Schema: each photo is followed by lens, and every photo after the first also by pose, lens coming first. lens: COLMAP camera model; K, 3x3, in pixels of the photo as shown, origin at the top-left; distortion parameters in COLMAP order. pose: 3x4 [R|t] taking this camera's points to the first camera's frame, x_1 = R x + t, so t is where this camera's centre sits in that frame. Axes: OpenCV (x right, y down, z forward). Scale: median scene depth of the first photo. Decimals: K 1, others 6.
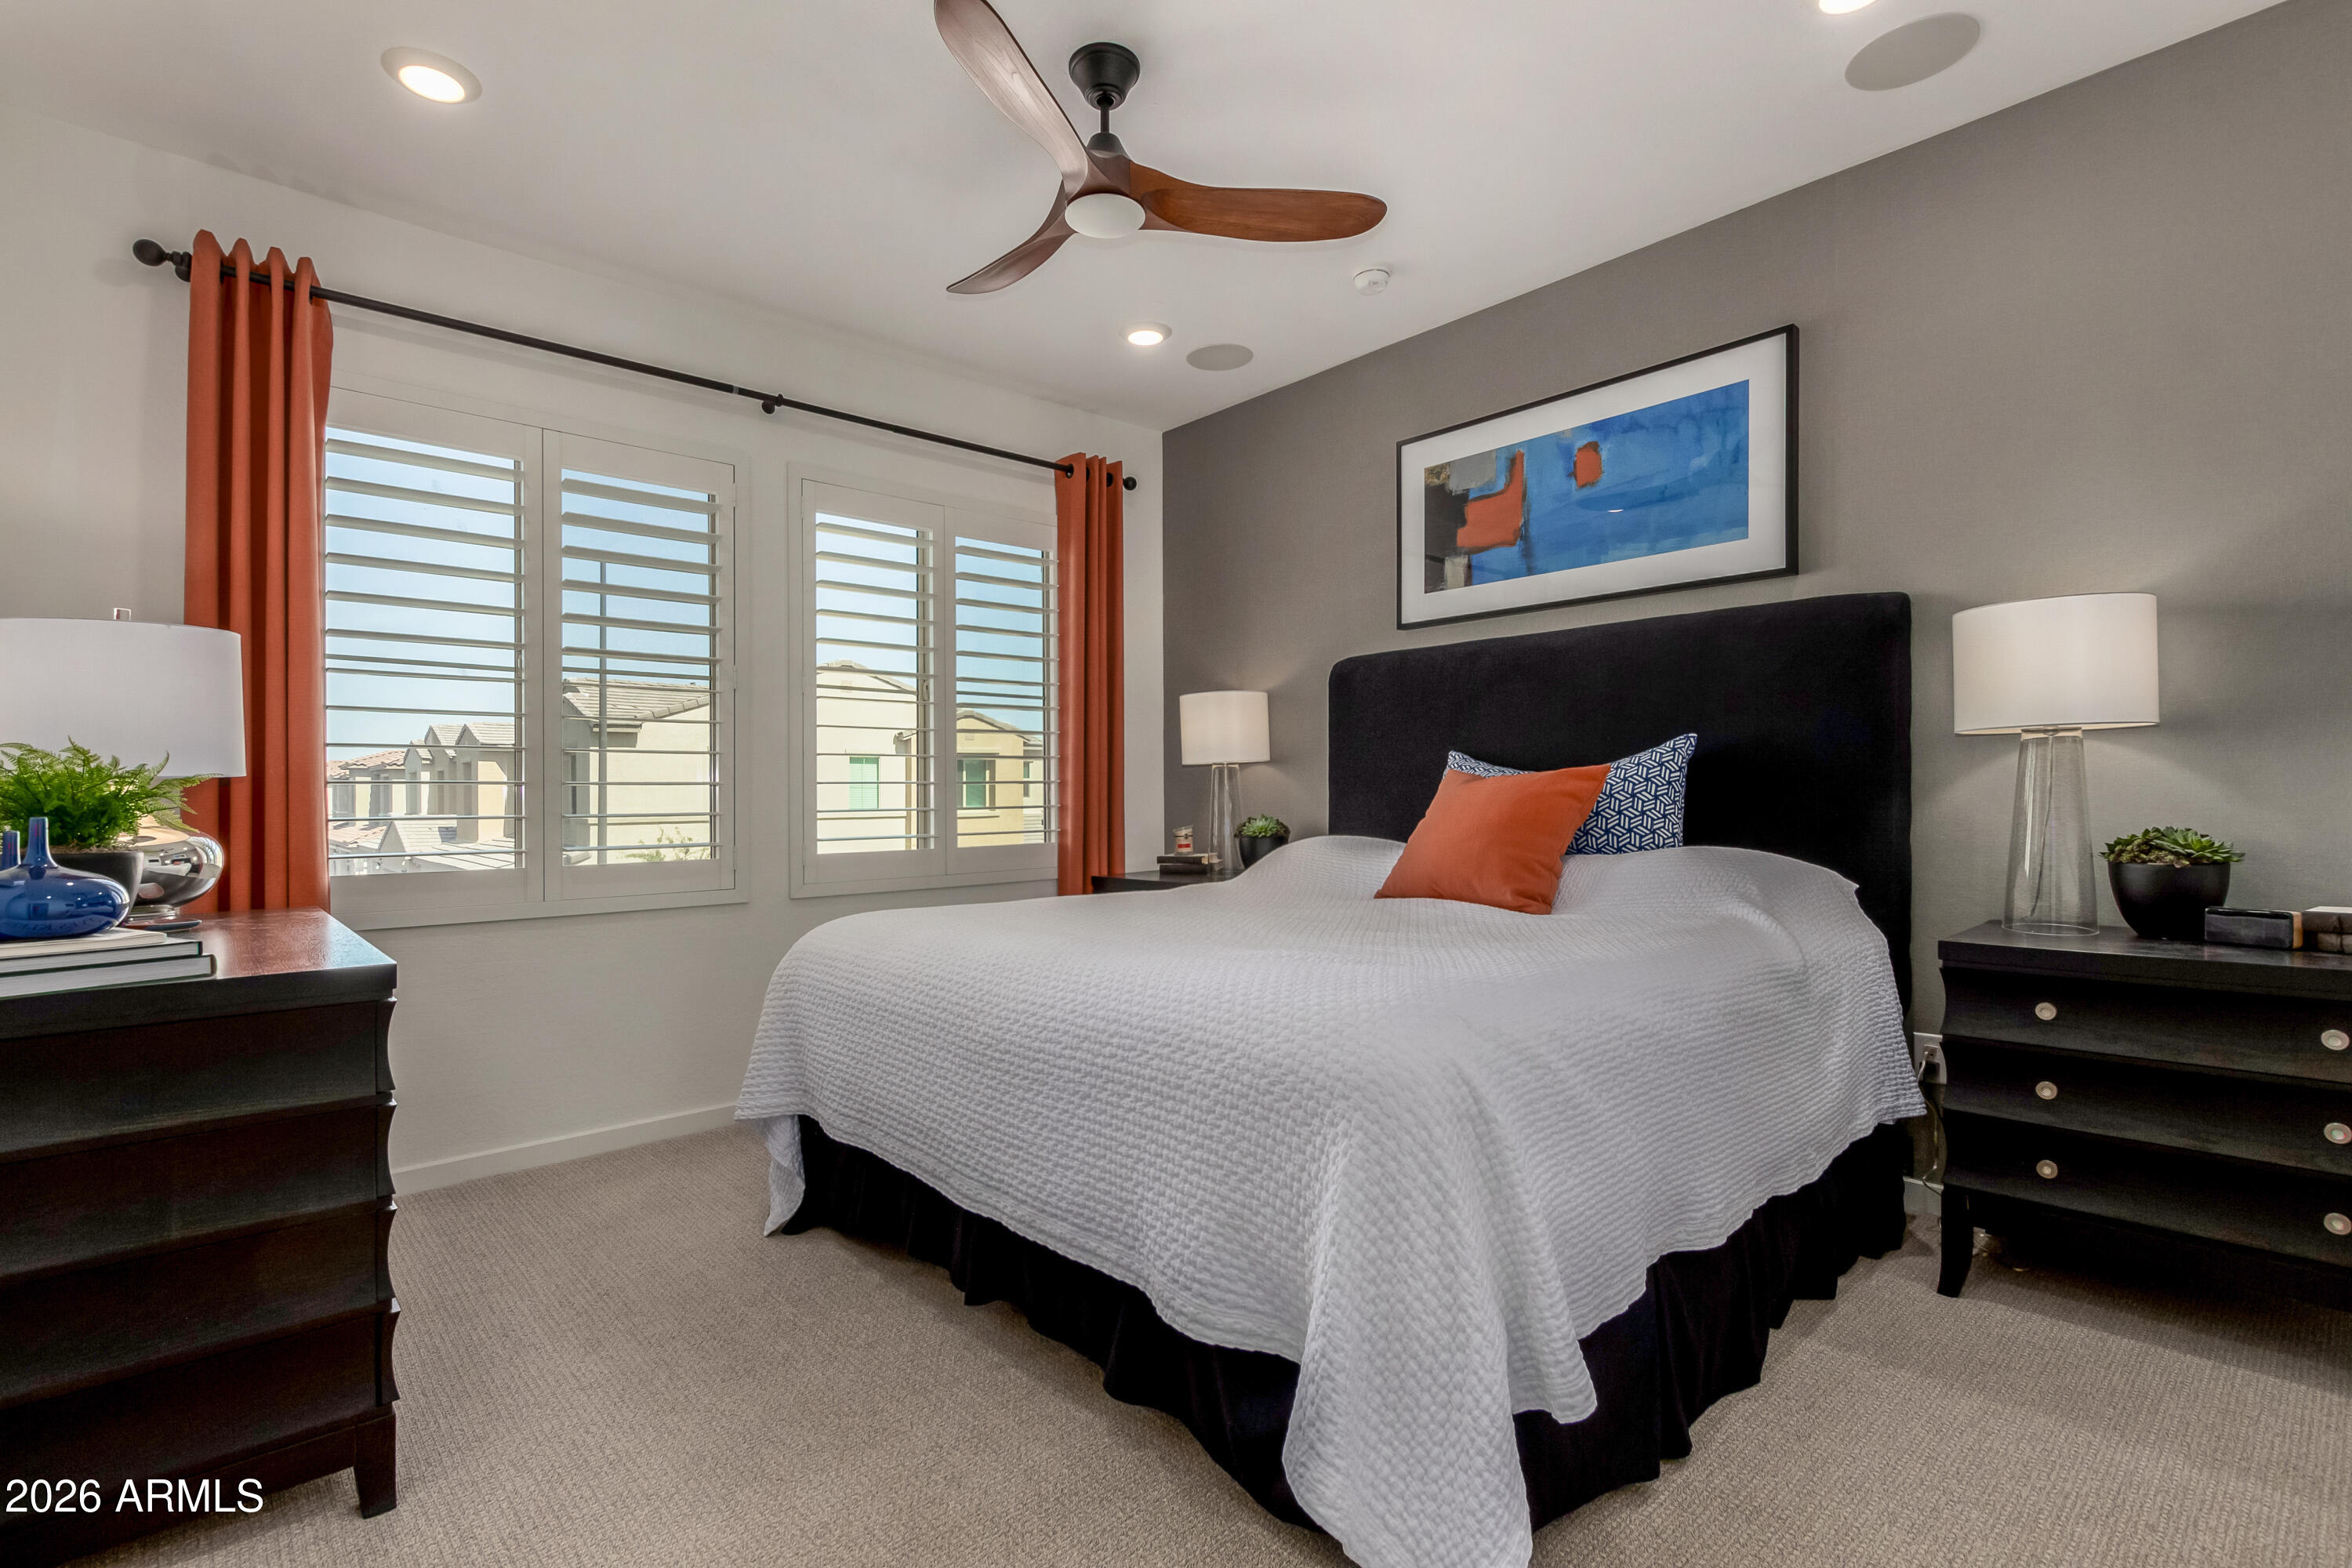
lens RADIAL K [[1101.5, 0, 1172.0], [0, 1101.5, 813.0], [0, 0, 1]] dist [0.003659, -0.000109]
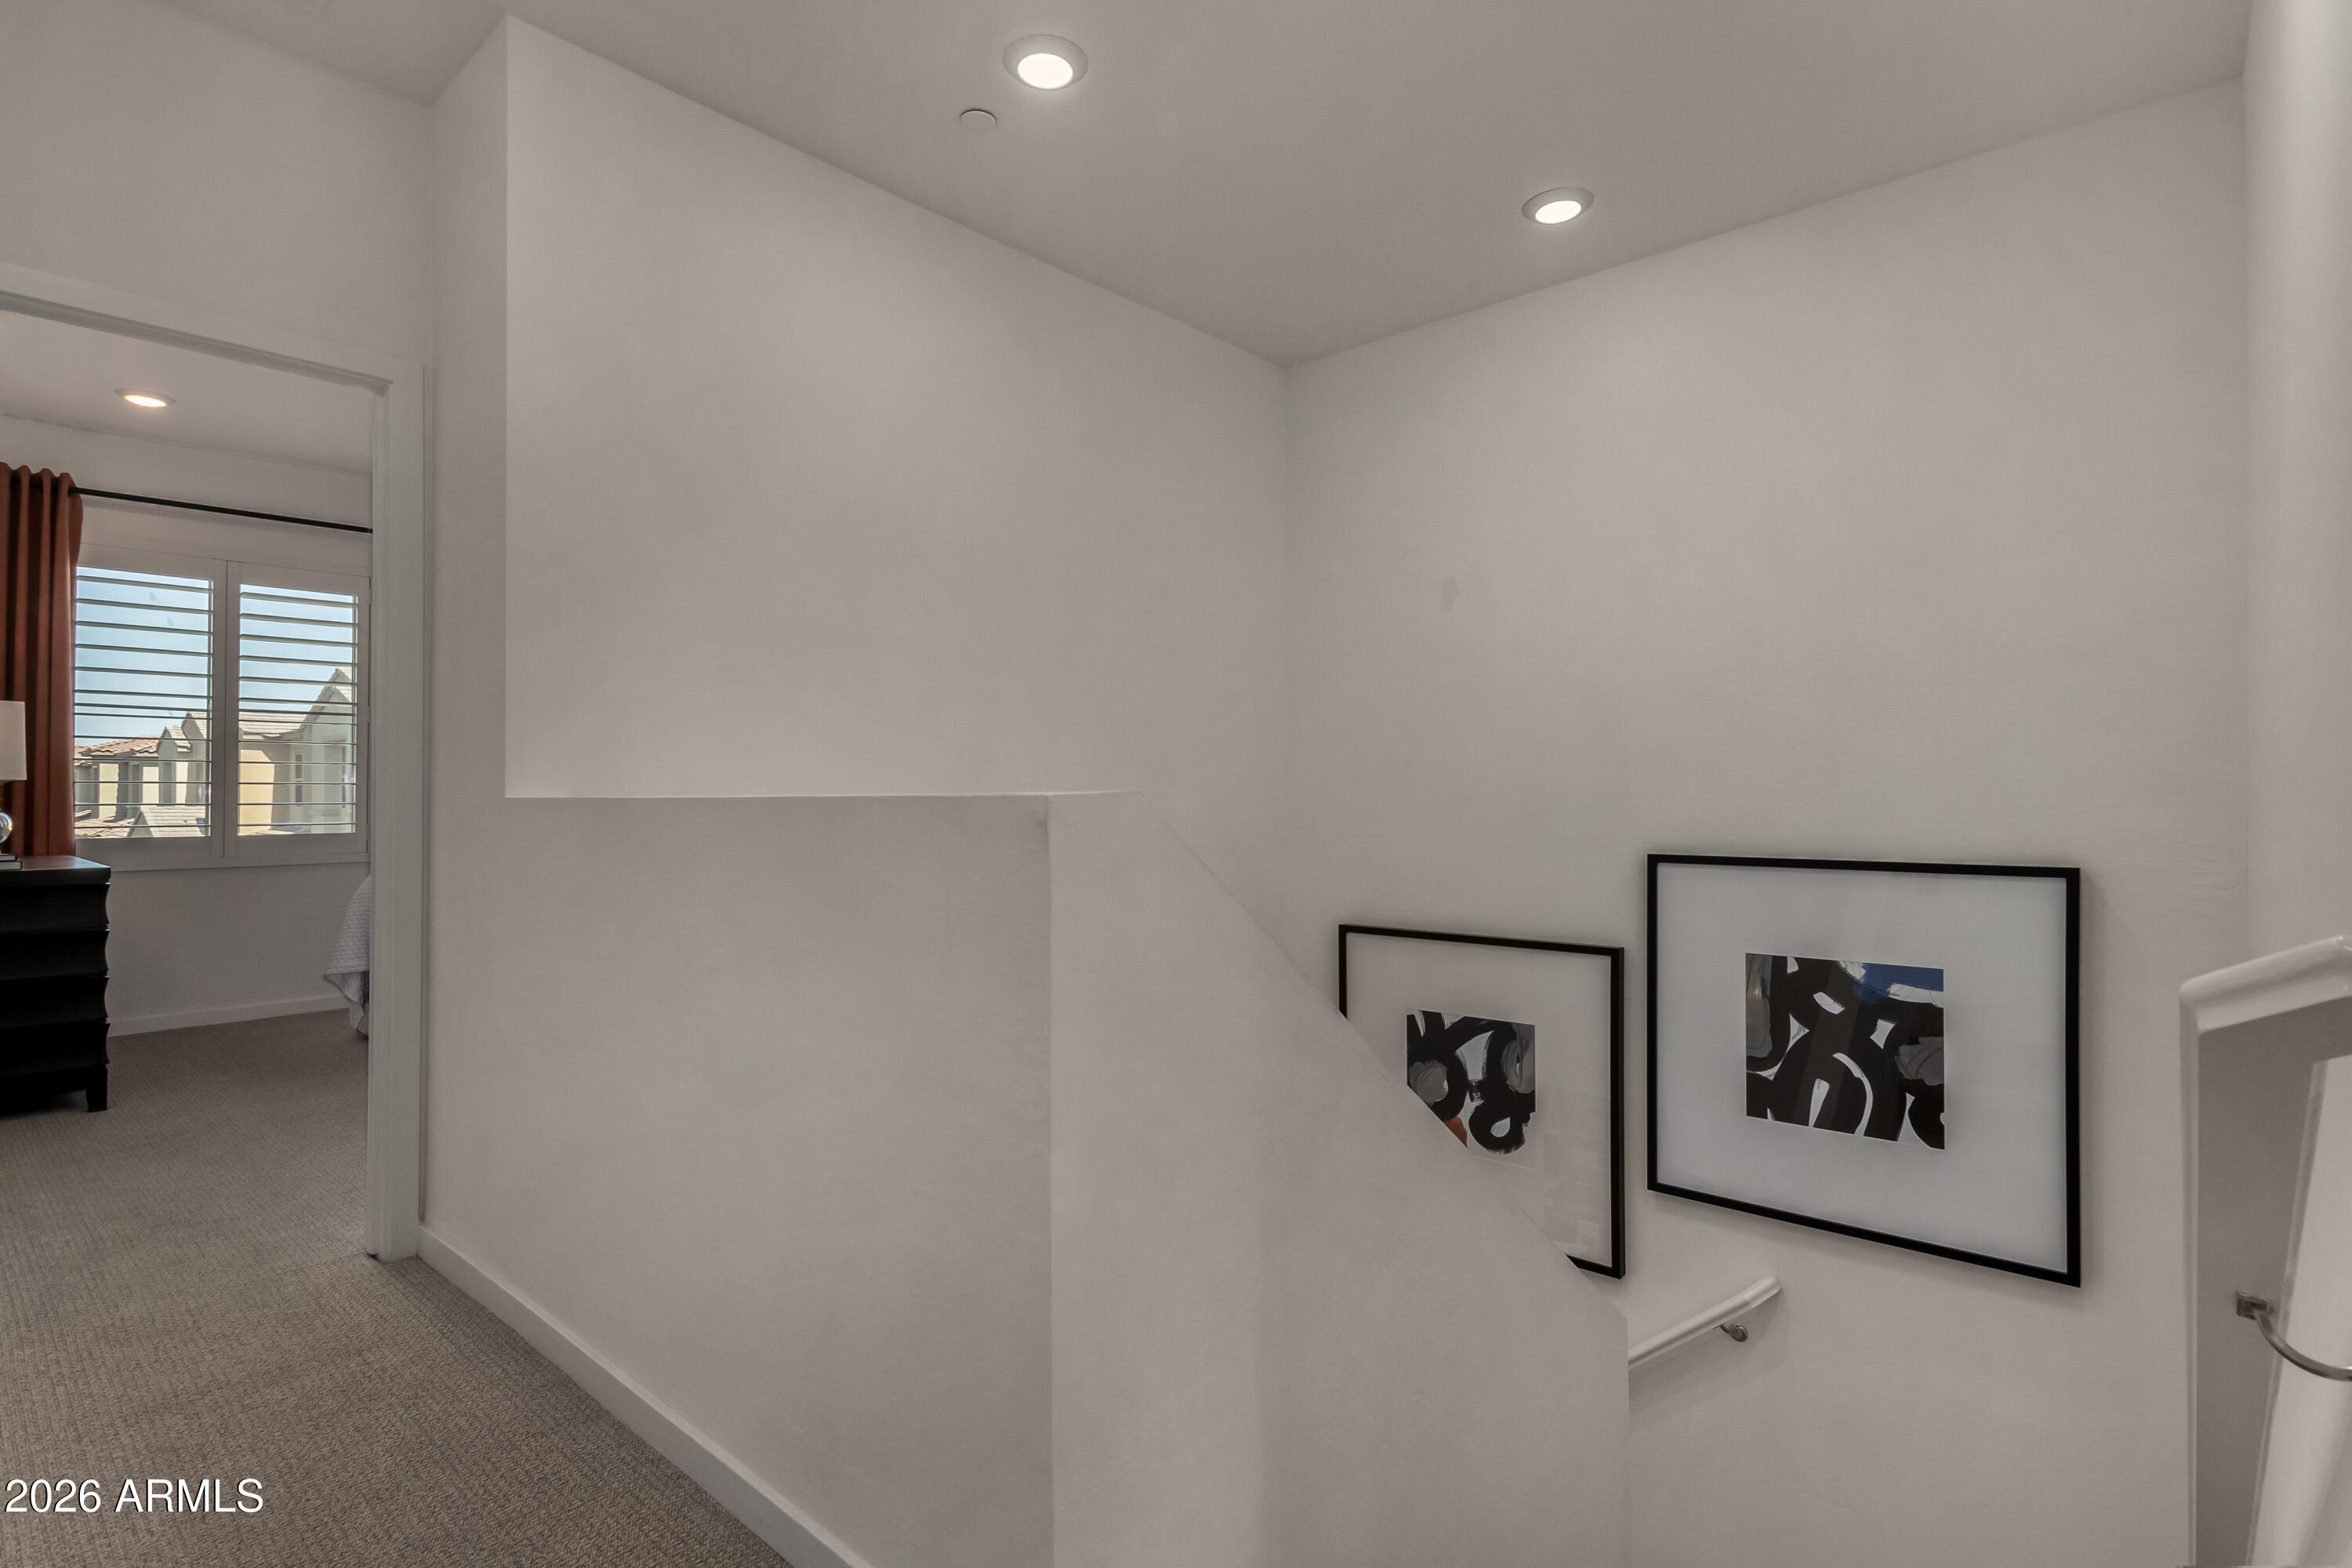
lens RADIAL K [[1133.1, 0, 1176.0], [0, 1133.1, 784.0], [0, 0, 1]] dist [-0.001996, -0.000769]
pose [[0.992260, 0.001917, 0.124160, 0.676189], [-0.000049, 0.999887, -0.015049, 0.000280], [-0.124175, 0.014926, 0.992148, -0.903590]]
